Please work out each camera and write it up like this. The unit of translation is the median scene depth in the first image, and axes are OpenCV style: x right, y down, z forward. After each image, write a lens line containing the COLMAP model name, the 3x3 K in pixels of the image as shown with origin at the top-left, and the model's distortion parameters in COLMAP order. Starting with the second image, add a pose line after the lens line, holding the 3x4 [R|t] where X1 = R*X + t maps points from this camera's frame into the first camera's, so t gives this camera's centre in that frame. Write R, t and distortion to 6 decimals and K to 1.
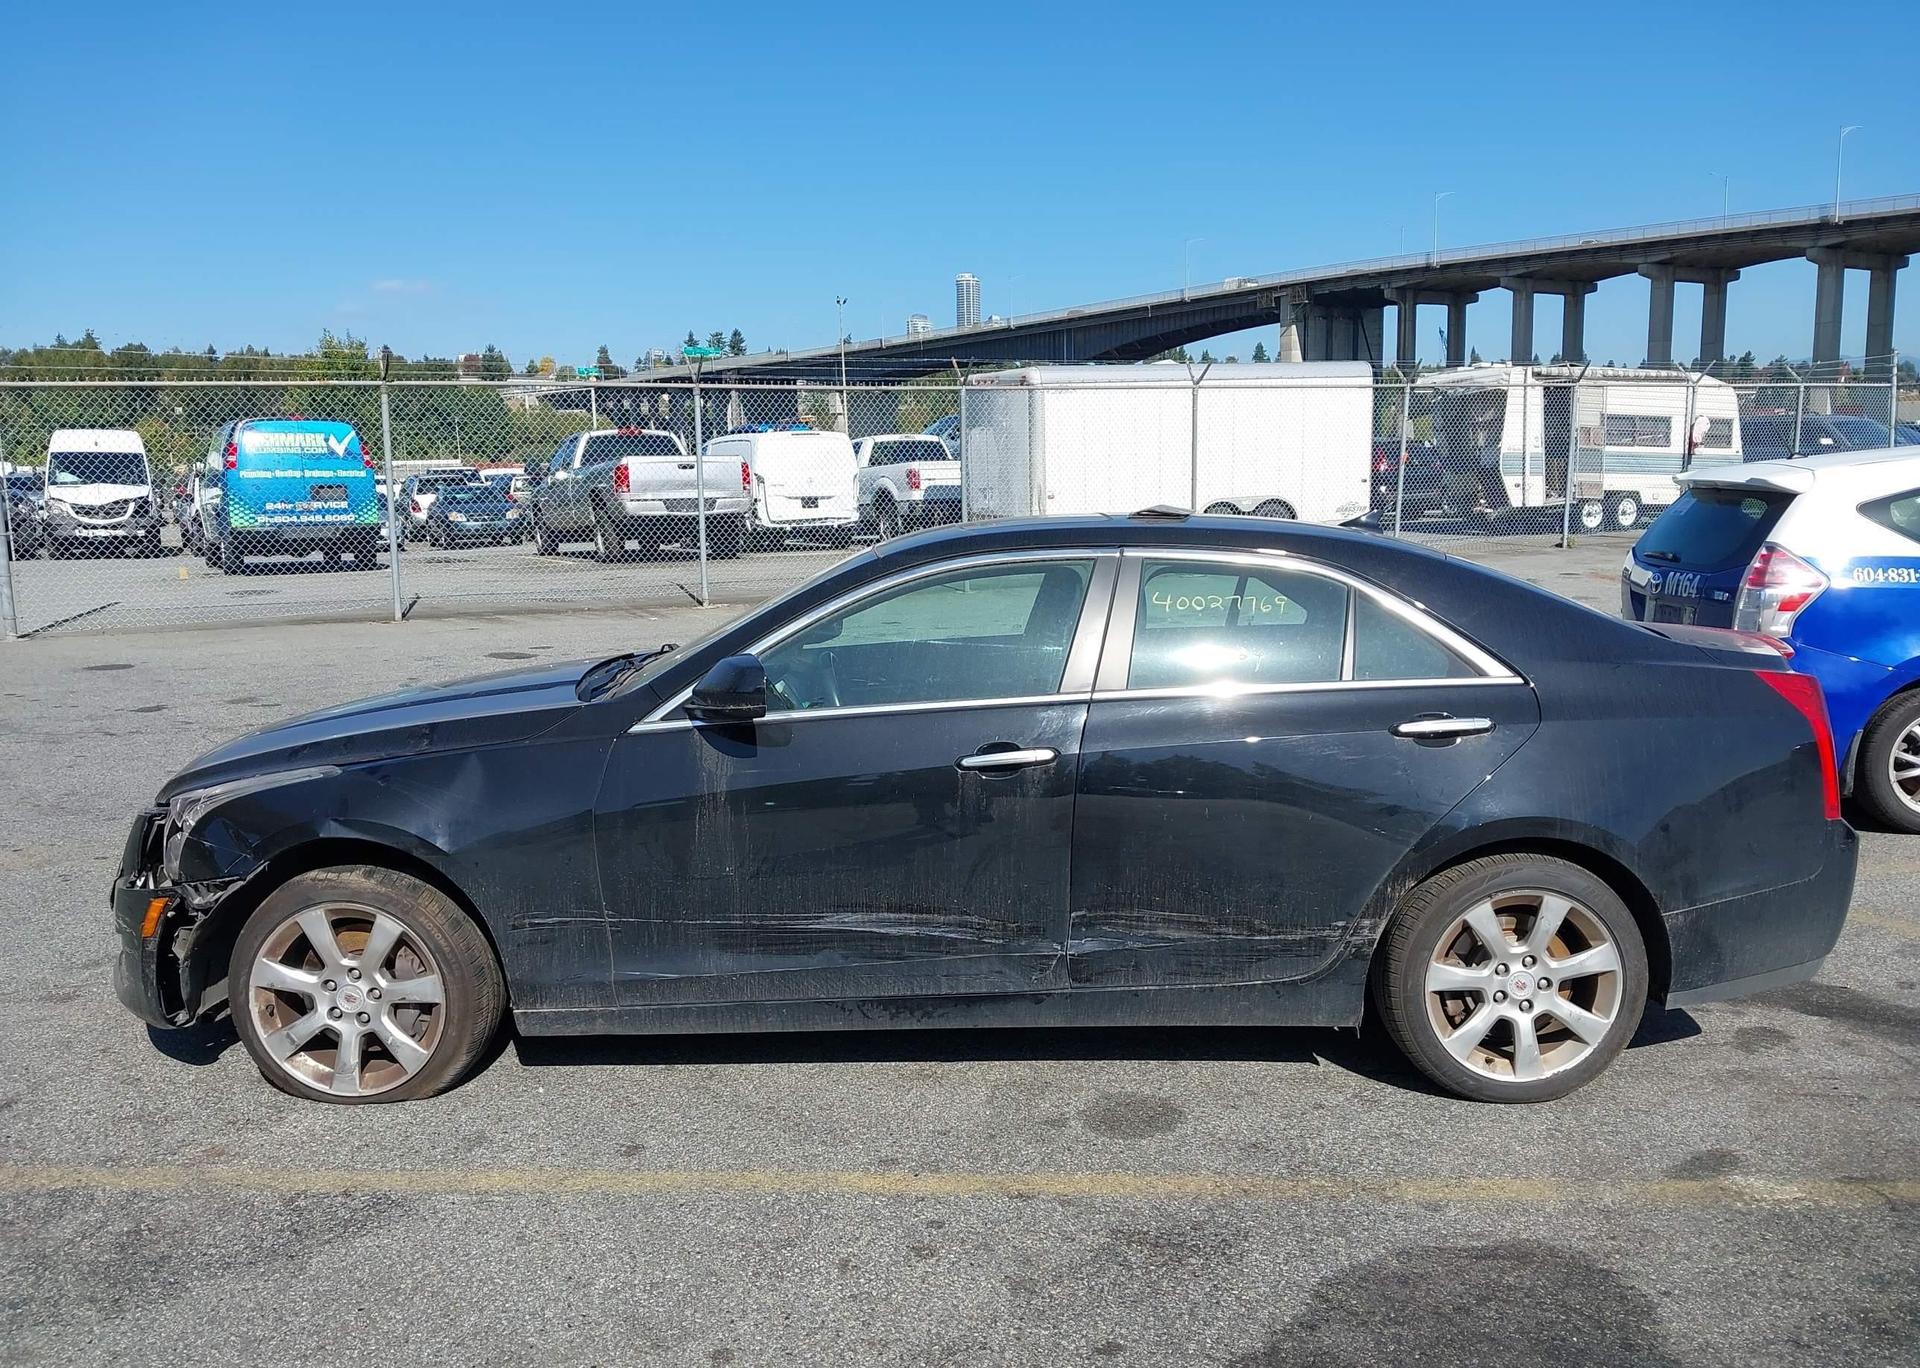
lens RADIAL K [[1546.8, 0, 960.0], [0, 1546.8, 684.0], [0, 0, 1]] dist [-0.018397, -0.006042]
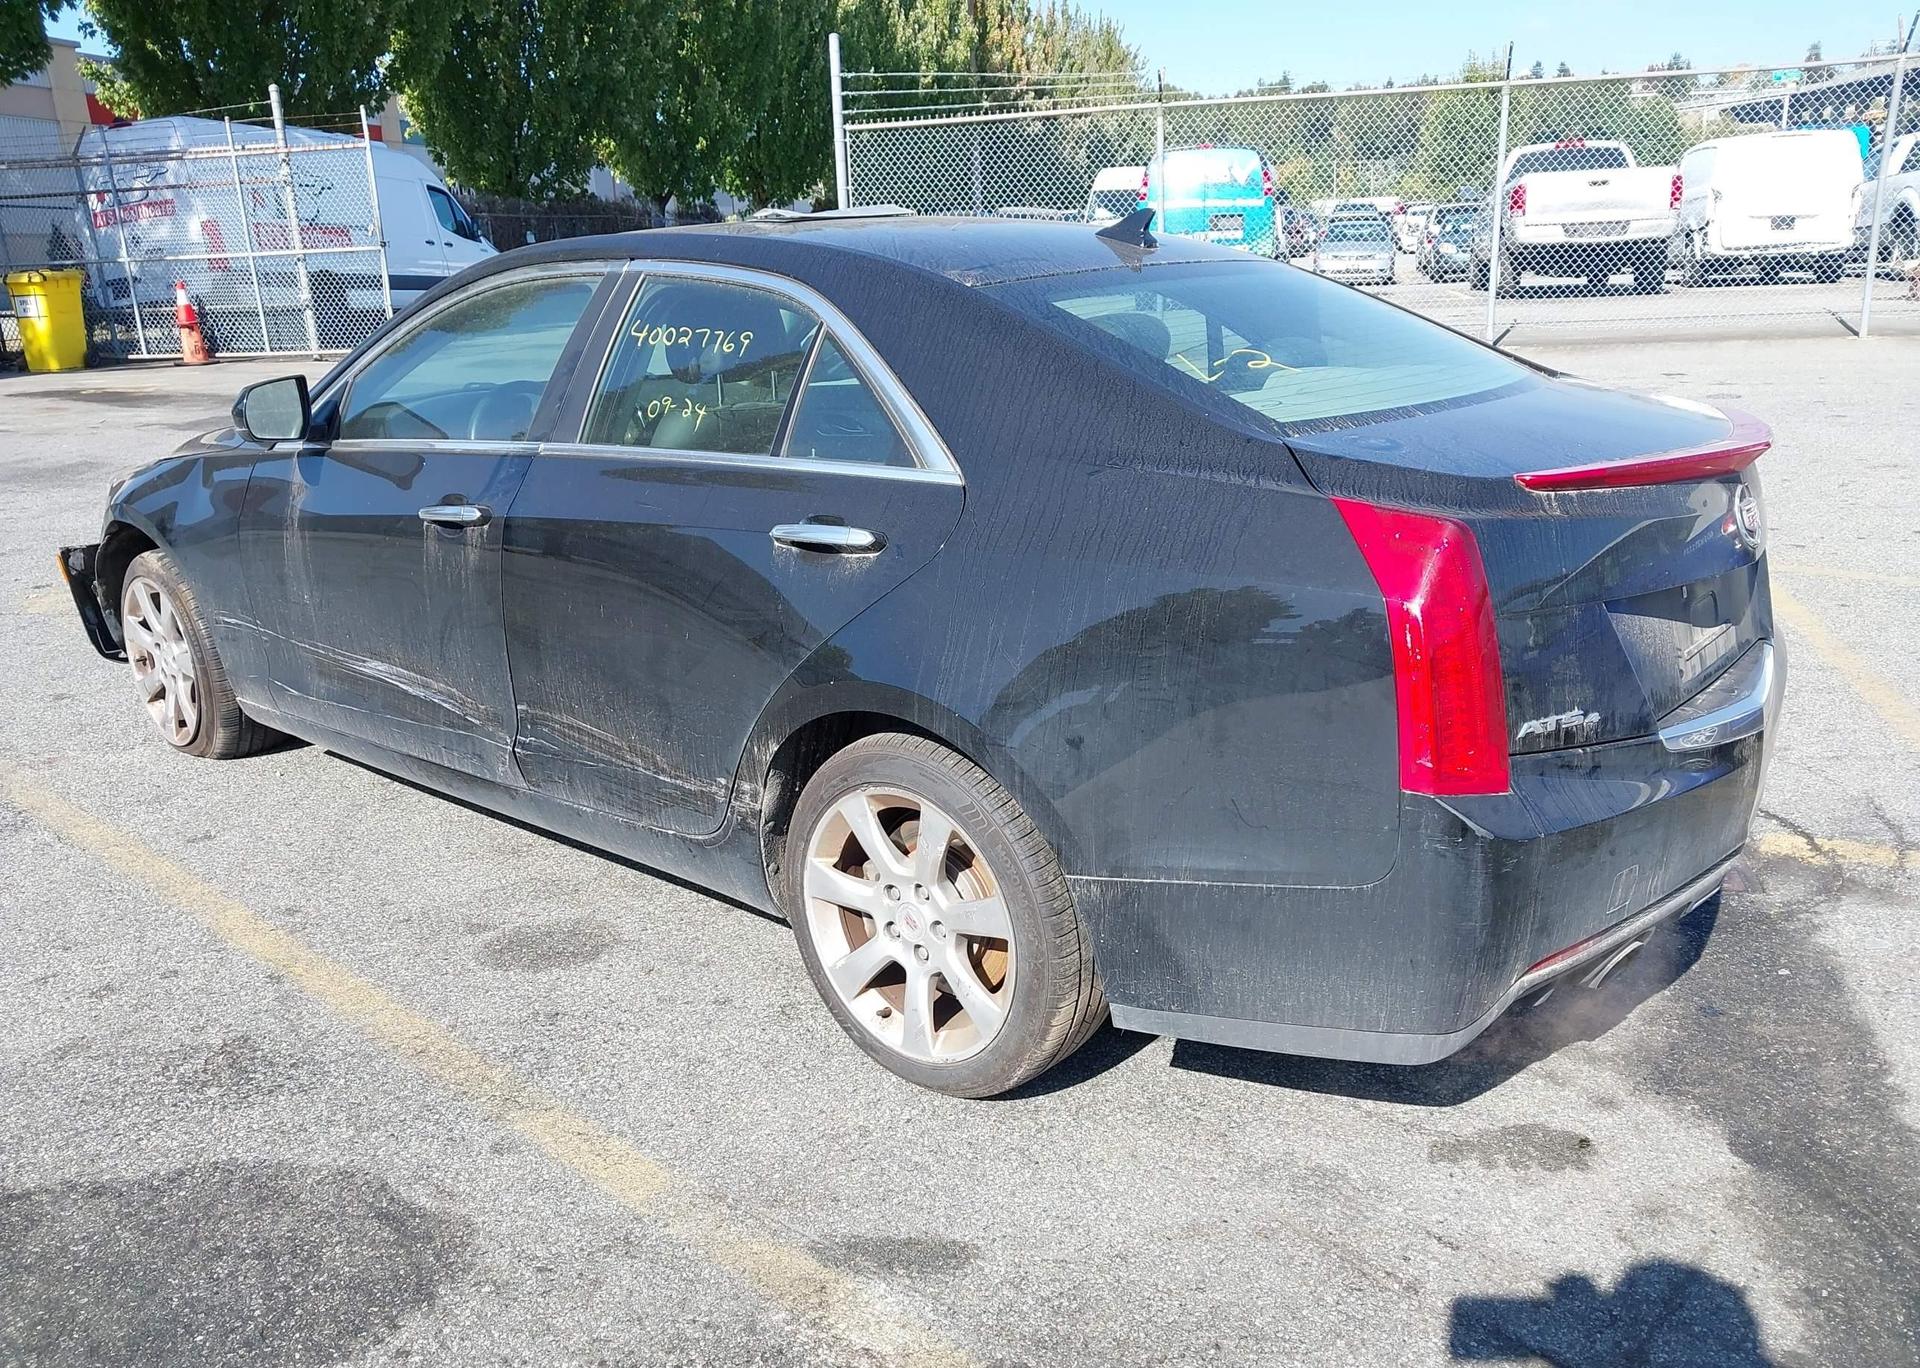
lens RADIAL K [[1546.8, 0, 960.0], [0, 1546.8, 684.0], [0, 0, 1]] dist [-0.018397, -0.006042]
pose [[0.750280, 0.165385, -0.640099, 0.125575], [-0.057078, 0.980794, 0.186509, -0.005314], [0.658651, -0.103399, 0.745310, 0.082212]]
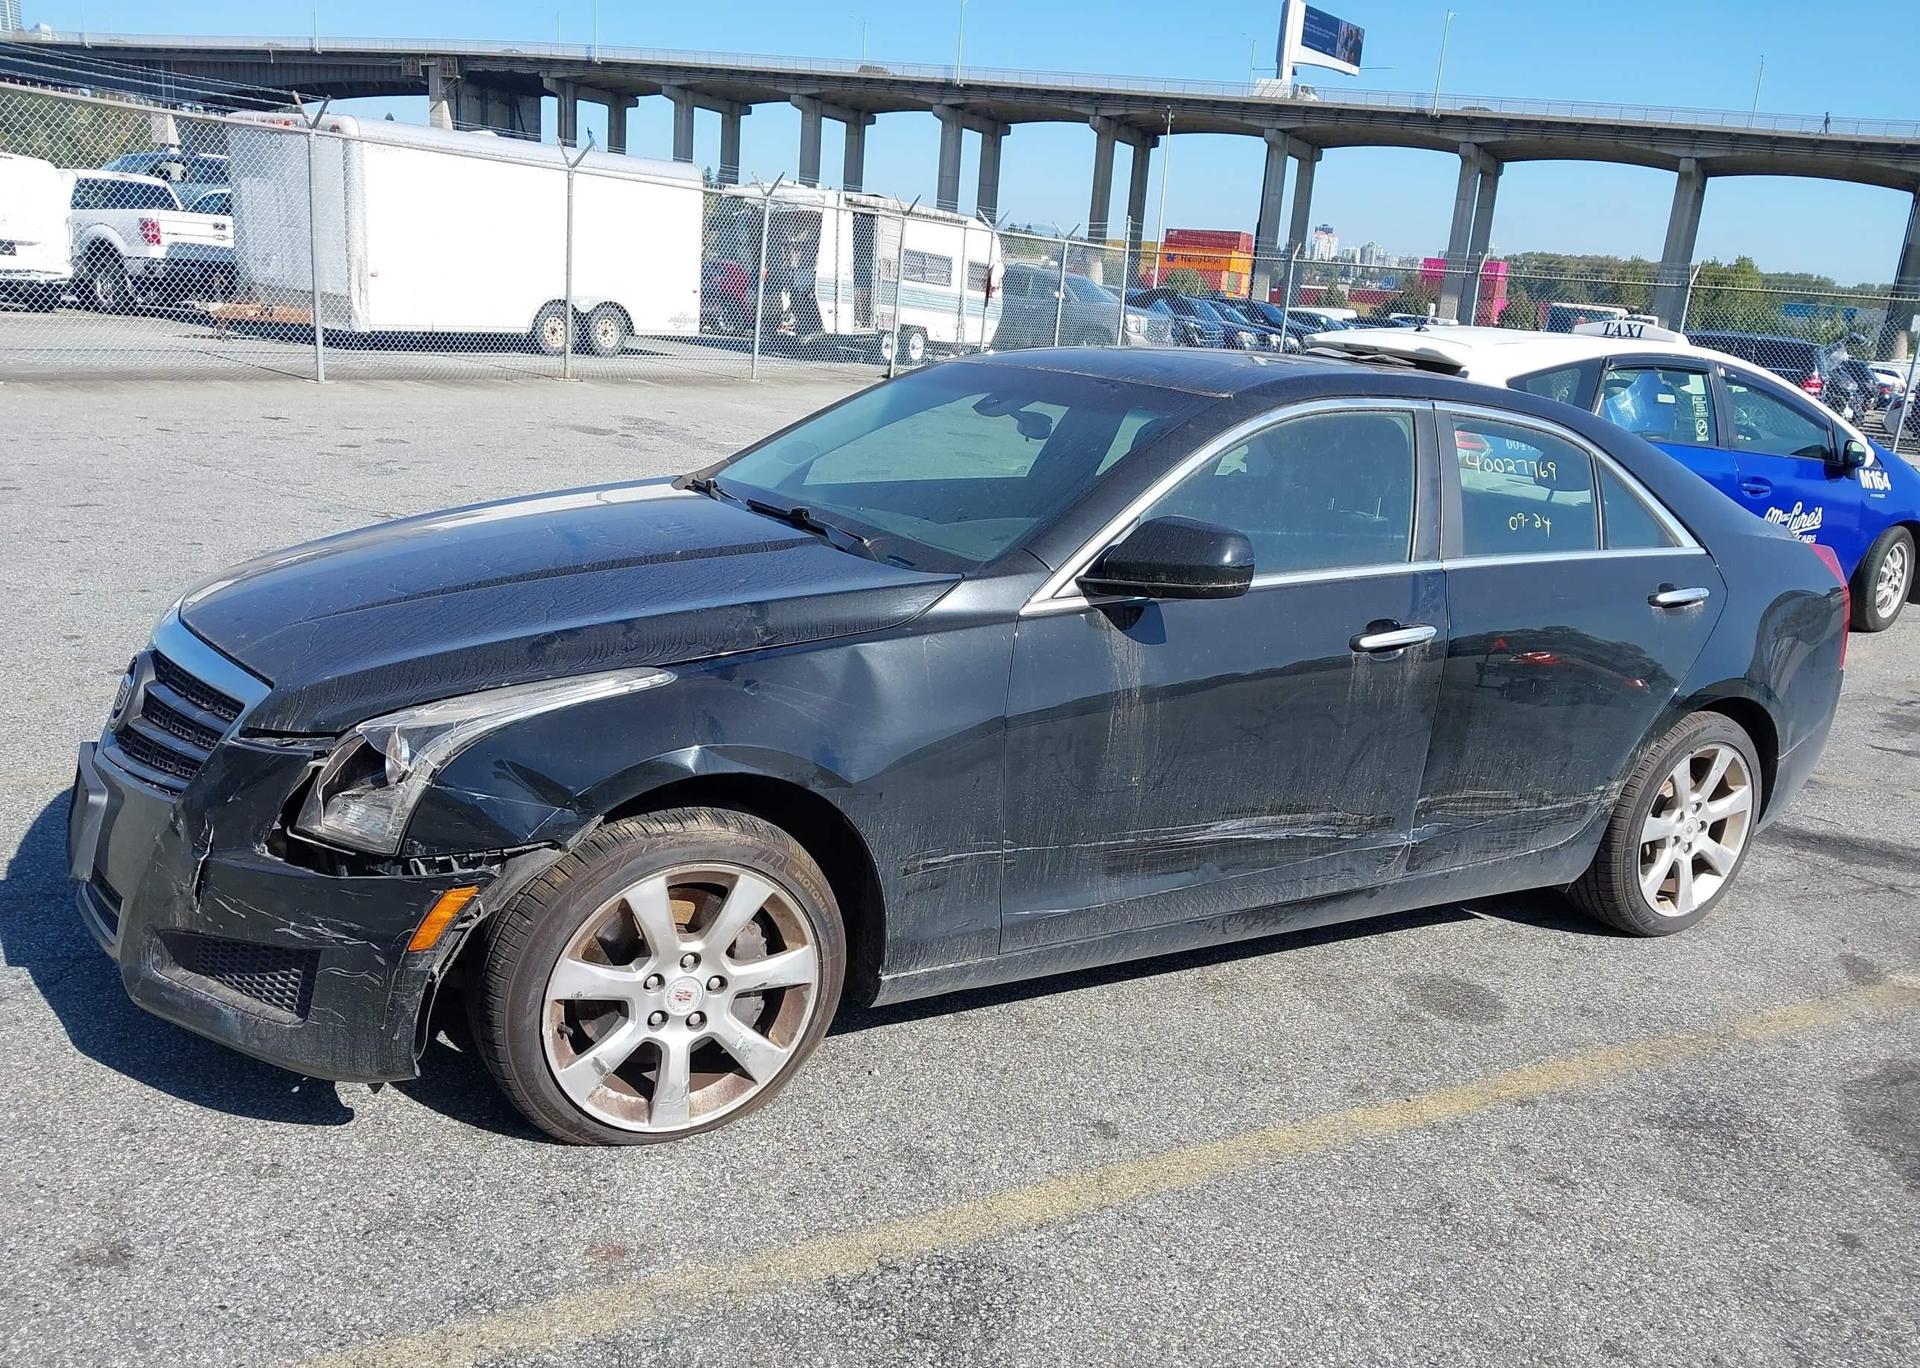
lens RADIAL K [[1508.2, 0, 963.7], [0, 1508.2, 717.1], [0, 0, 1]] dist [0.029513, -0.039542]
pose [[0.853957, -0.045421, 0.518357, -0.101259], [-0.032333, 0.989626, 0.139984, -0.003497], [-0.519337, -0.136301, 0.843630, 0.058326]]
